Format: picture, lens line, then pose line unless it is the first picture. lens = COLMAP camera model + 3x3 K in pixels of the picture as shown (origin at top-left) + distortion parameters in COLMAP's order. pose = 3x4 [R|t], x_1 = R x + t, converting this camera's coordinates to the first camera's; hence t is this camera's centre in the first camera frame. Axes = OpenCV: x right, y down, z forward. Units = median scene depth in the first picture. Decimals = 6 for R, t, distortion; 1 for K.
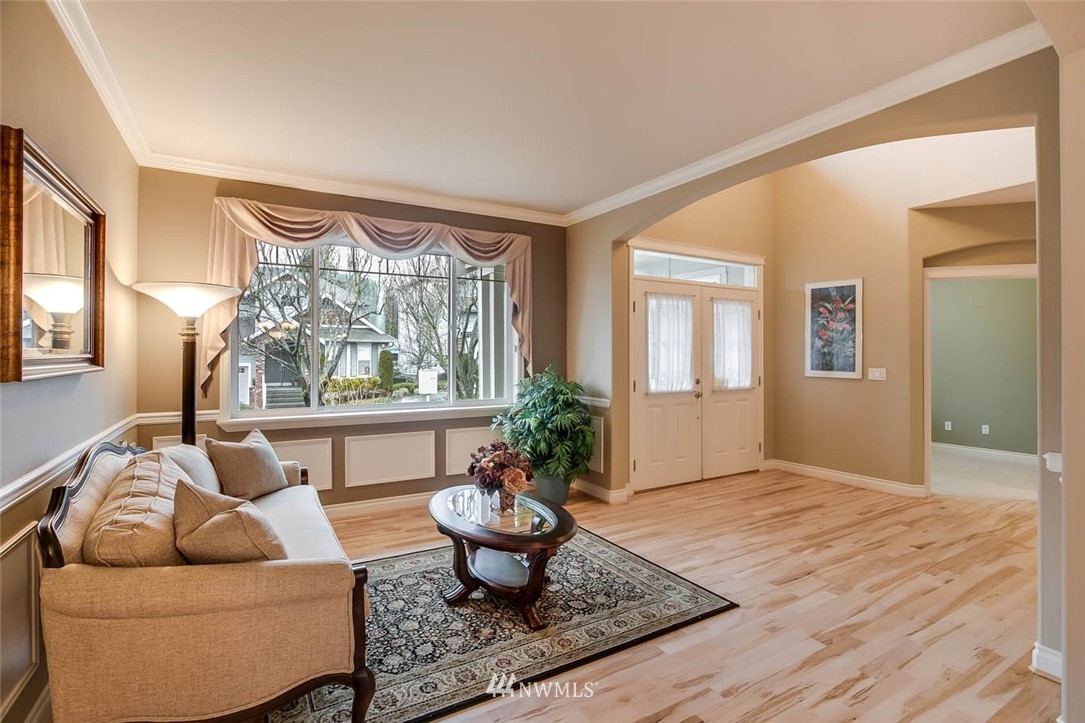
lens RADIAL K [[513.1, 0, 539.4], [0, 513.1, 359.7], [0, 0, 1]] dist [-0.029579, 0.000343]
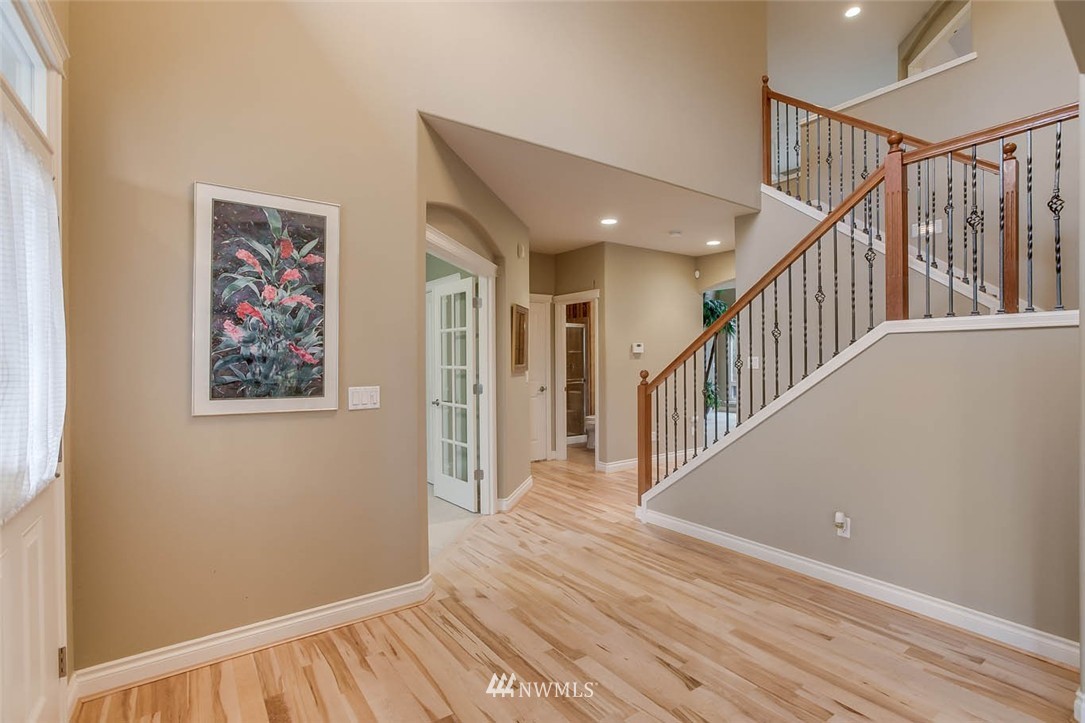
lens RADIAL K [[513.1, 0, 539.4], [0, 513.1, 359.7], [0, 0, 1]] dist [-0.029579, 0.000343]
pose [[-0.090910, -0.000934, 0.995859, 0.126121], [0.010054, 0.999948, 0.001856, -0.010408], [-0.995808, 0.010181, -0.090896, 0.900009]]
